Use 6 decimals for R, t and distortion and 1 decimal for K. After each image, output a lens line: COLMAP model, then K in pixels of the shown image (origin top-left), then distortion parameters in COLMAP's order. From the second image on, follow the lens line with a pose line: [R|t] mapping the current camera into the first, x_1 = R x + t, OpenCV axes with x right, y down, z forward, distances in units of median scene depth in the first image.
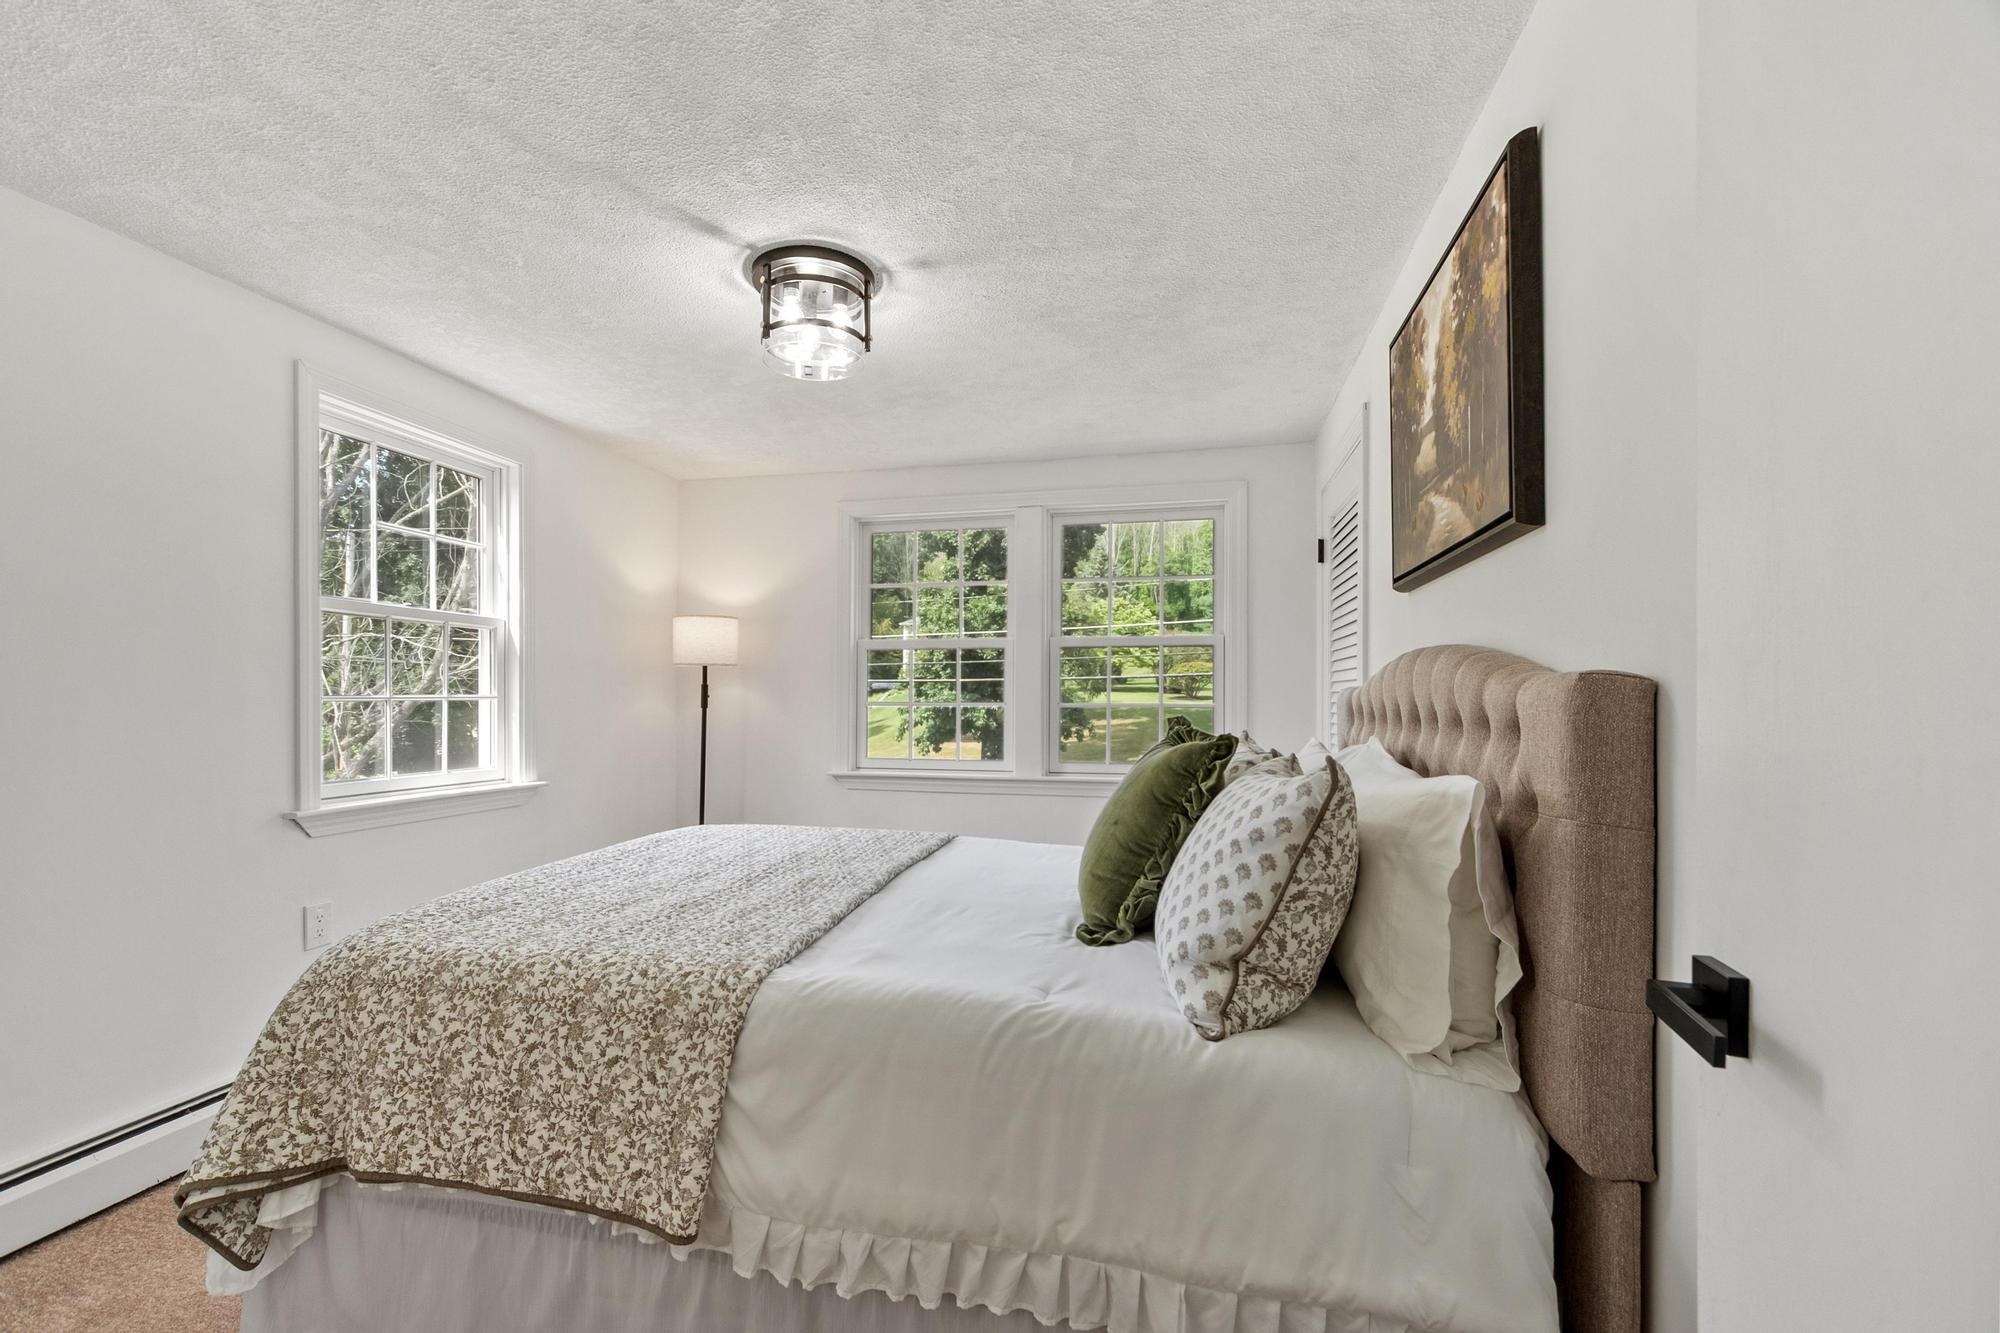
lens RADIAL K [[883.2, 0, 956.9], [0, 883.2, 678.3], [0, 0, 1]] dist [0.010475, -0.004991]
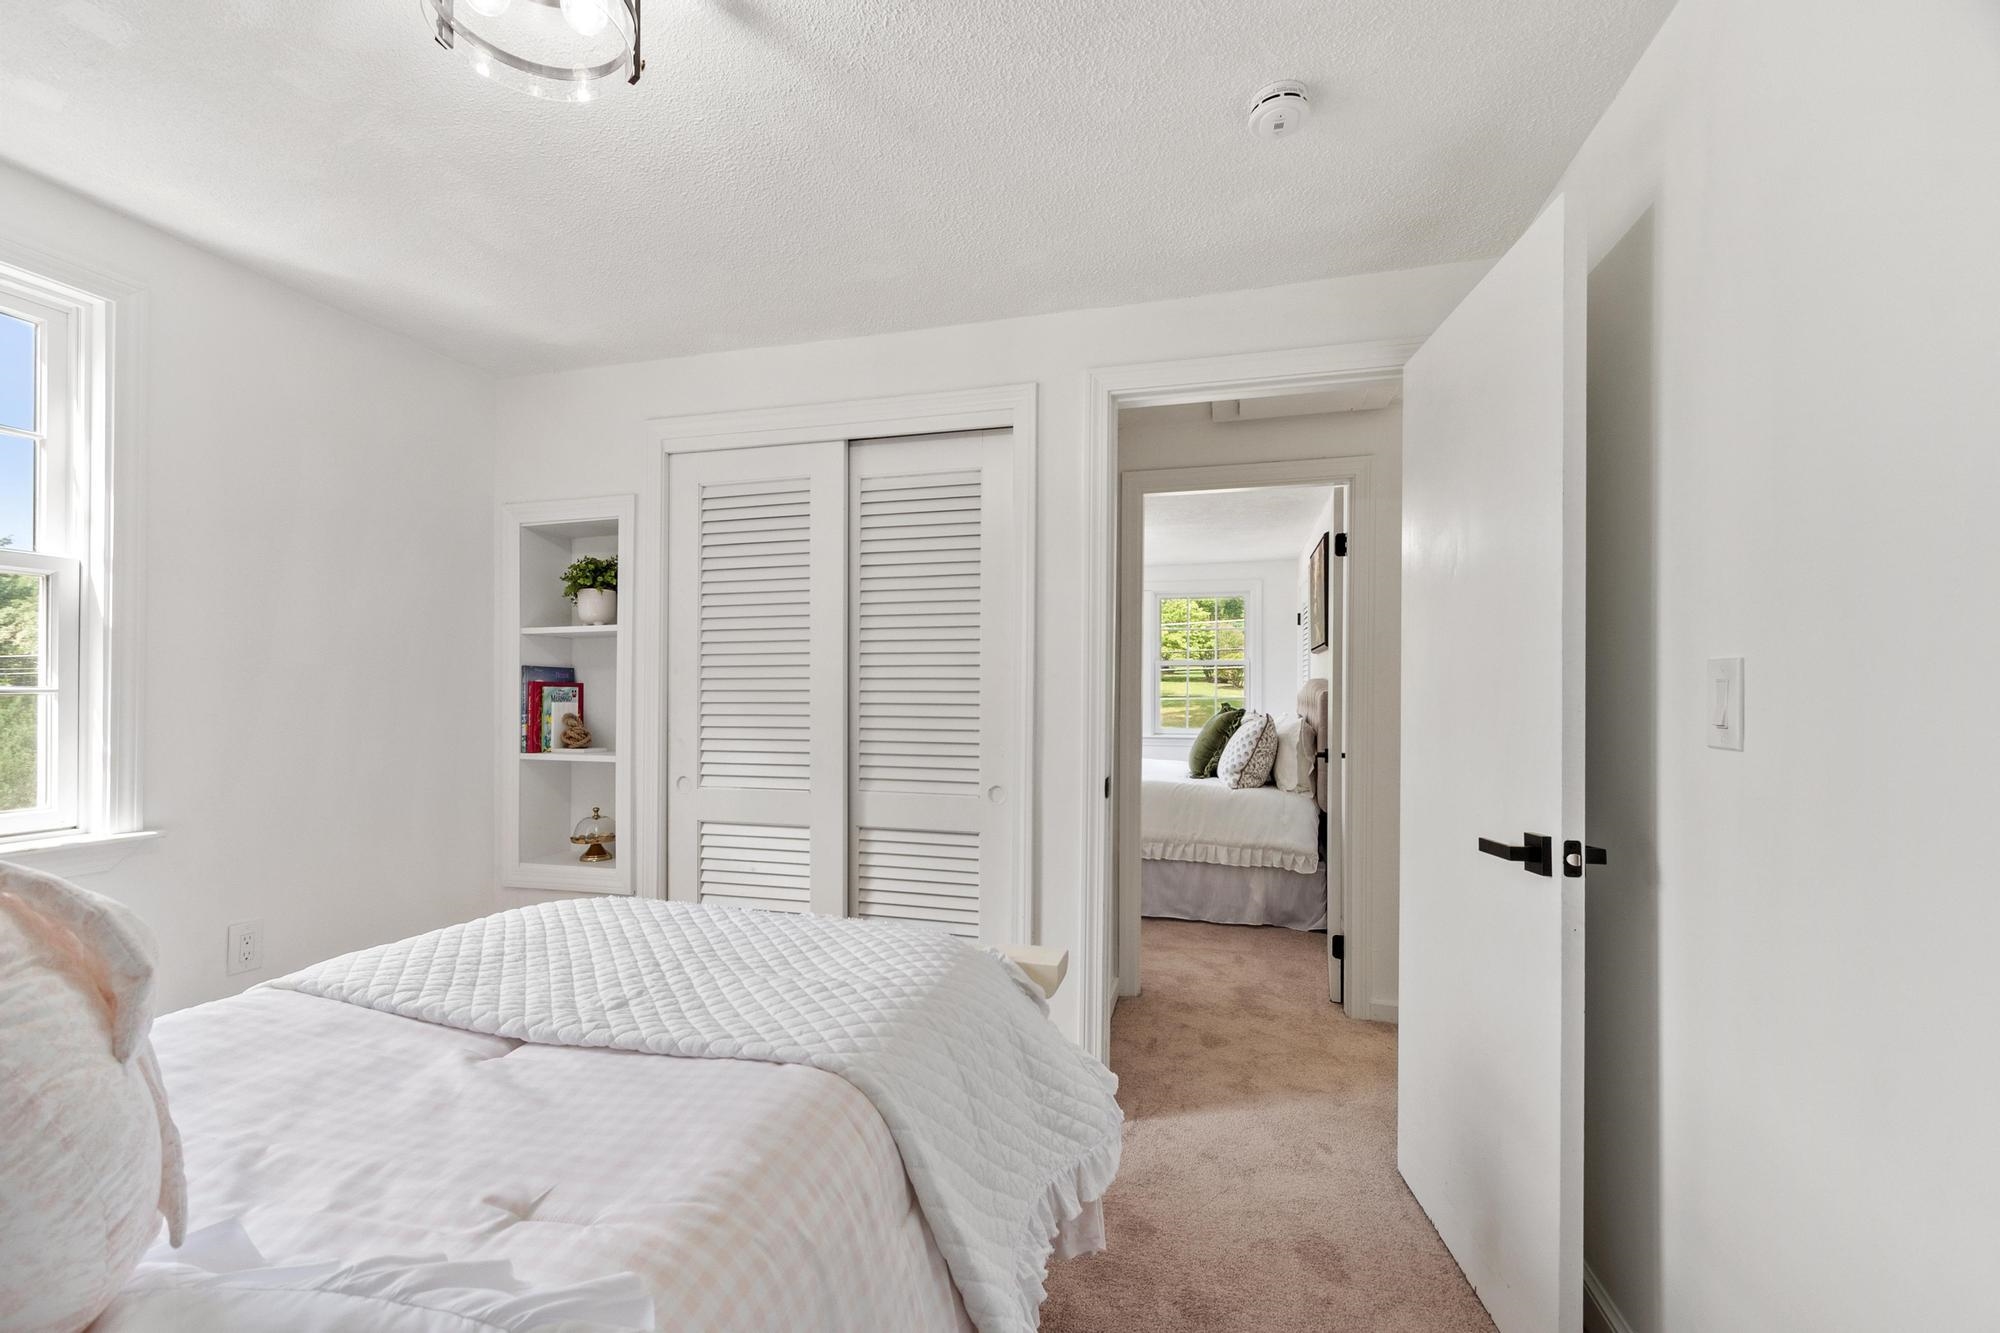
lens RADIAL K [[883.2, 0, 956.9], [0, 883.2, 678.3], [0, 0, 1]] dist [0.010475, -0.004991]
pose [[0.998788, -0.002704, -0.049149, -0.654652], [0.003379, 0.999901, 0.013644, -0.106611], [0.049107, -0.013794, 0.998698, -2.609648]]
